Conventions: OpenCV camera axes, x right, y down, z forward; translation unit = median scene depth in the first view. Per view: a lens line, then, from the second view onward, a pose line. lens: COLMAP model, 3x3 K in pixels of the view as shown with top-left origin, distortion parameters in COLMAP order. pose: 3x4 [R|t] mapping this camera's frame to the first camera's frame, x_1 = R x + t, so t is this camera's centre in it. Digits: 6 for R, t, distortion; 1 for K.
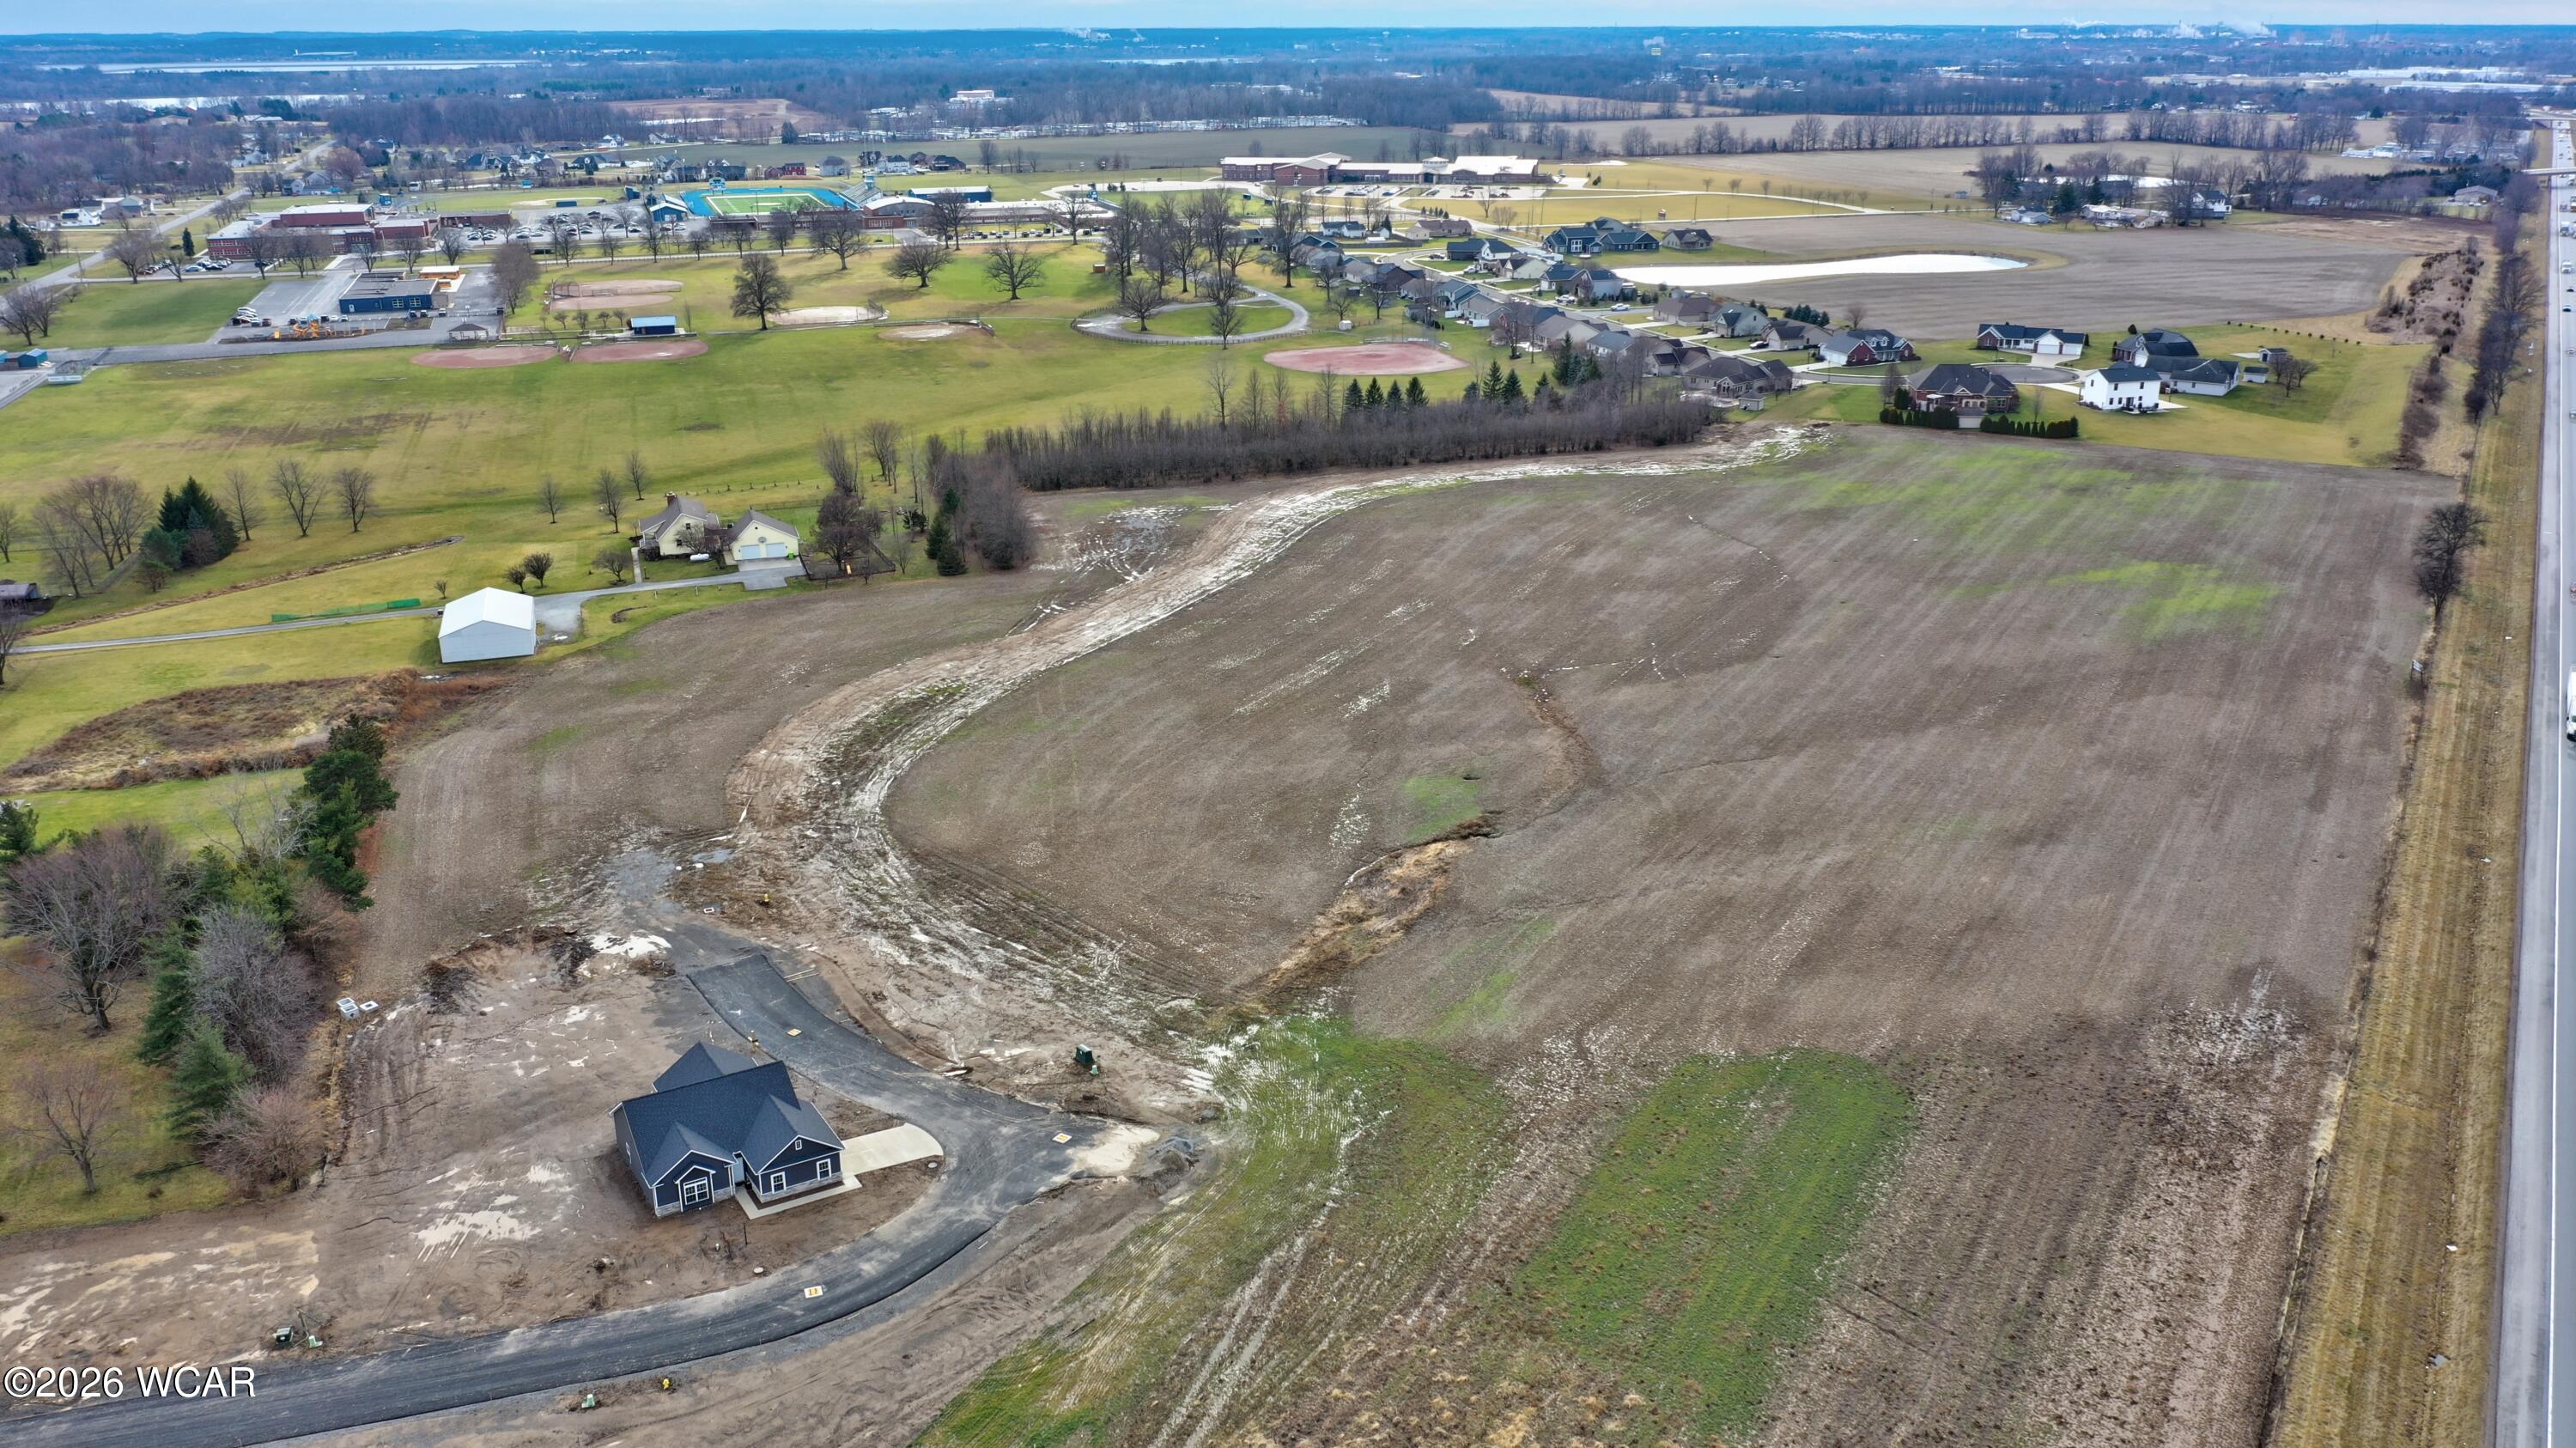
lens RADIAL K [[2016.9, 0, 1287.6], [0, 2016.9, 721.9], [0, 0, 1]] dist [-0.006049, 0.000573]
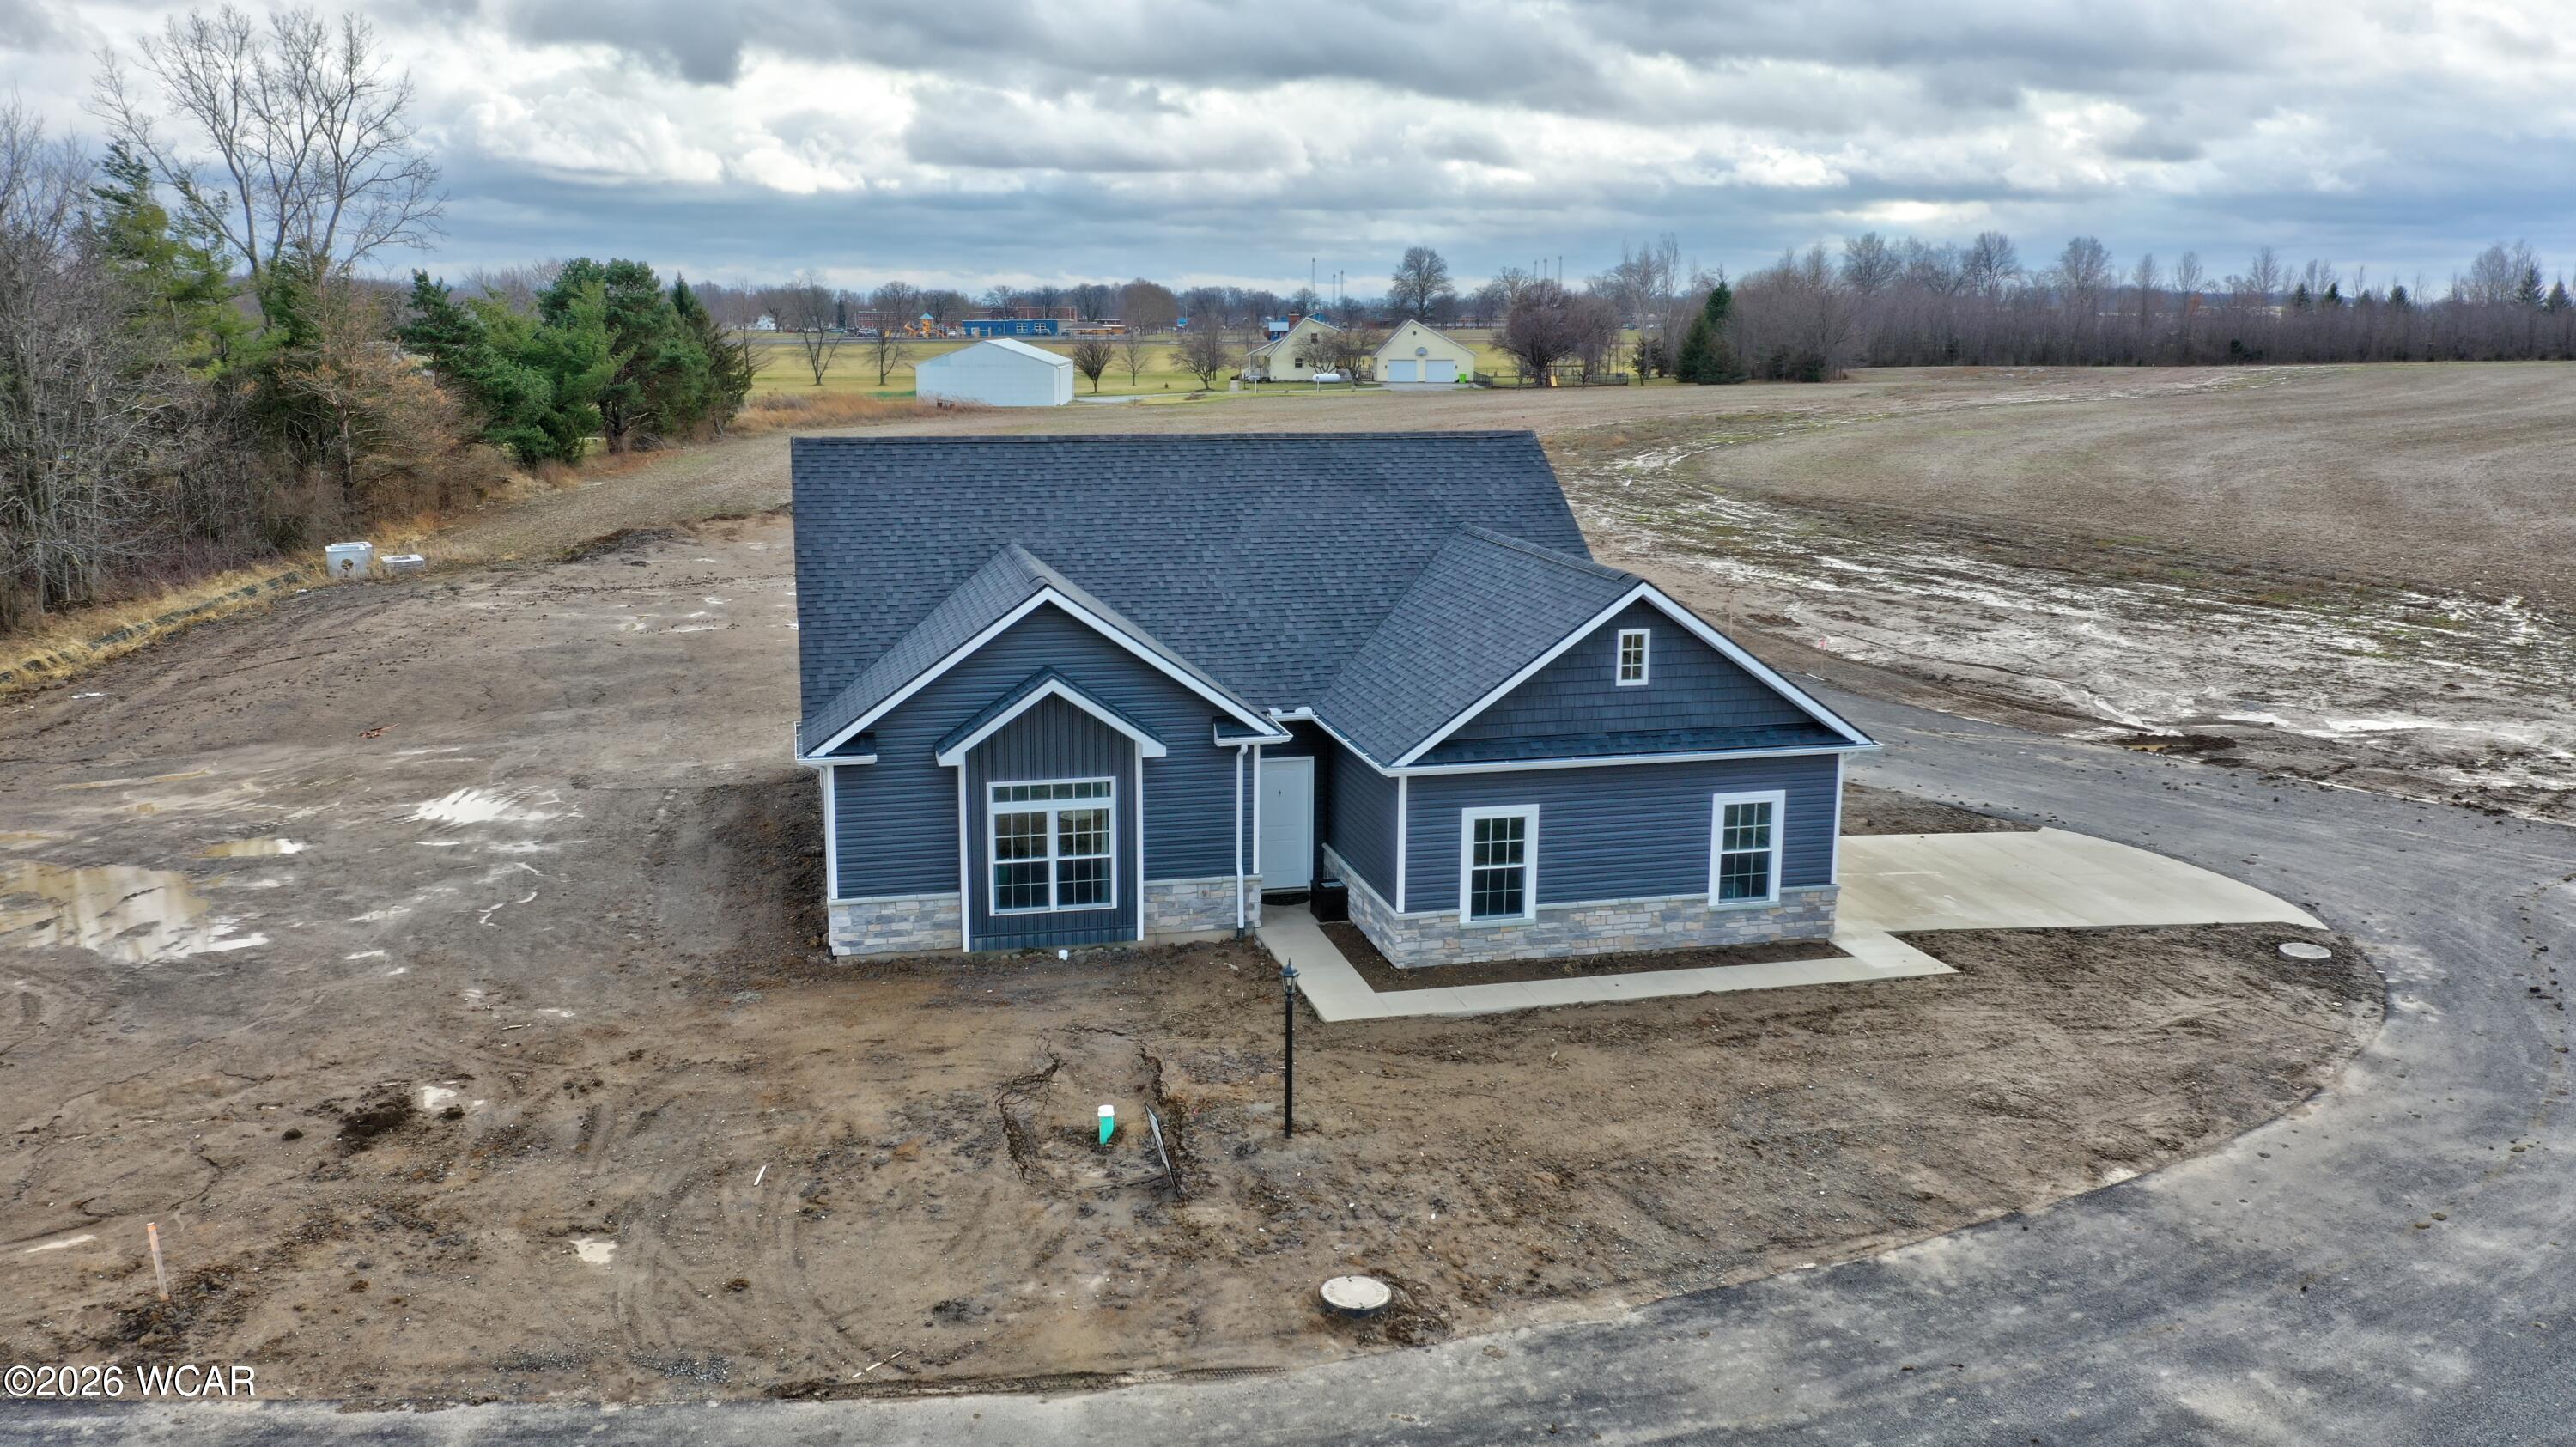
lens RADIAL K [[2016.8, 0, 1286.4], [0, 2016.8, 724.3], [0, 0, 1]] dist [-0.006049, 0.000573]
pose [[0.953711, 0.064857, -0.293649, -0.220734], [-0.106583, 0.985980, -0.128388, 0.242140], [0.281205, 0.153742, 0.947252, 0.831021]]
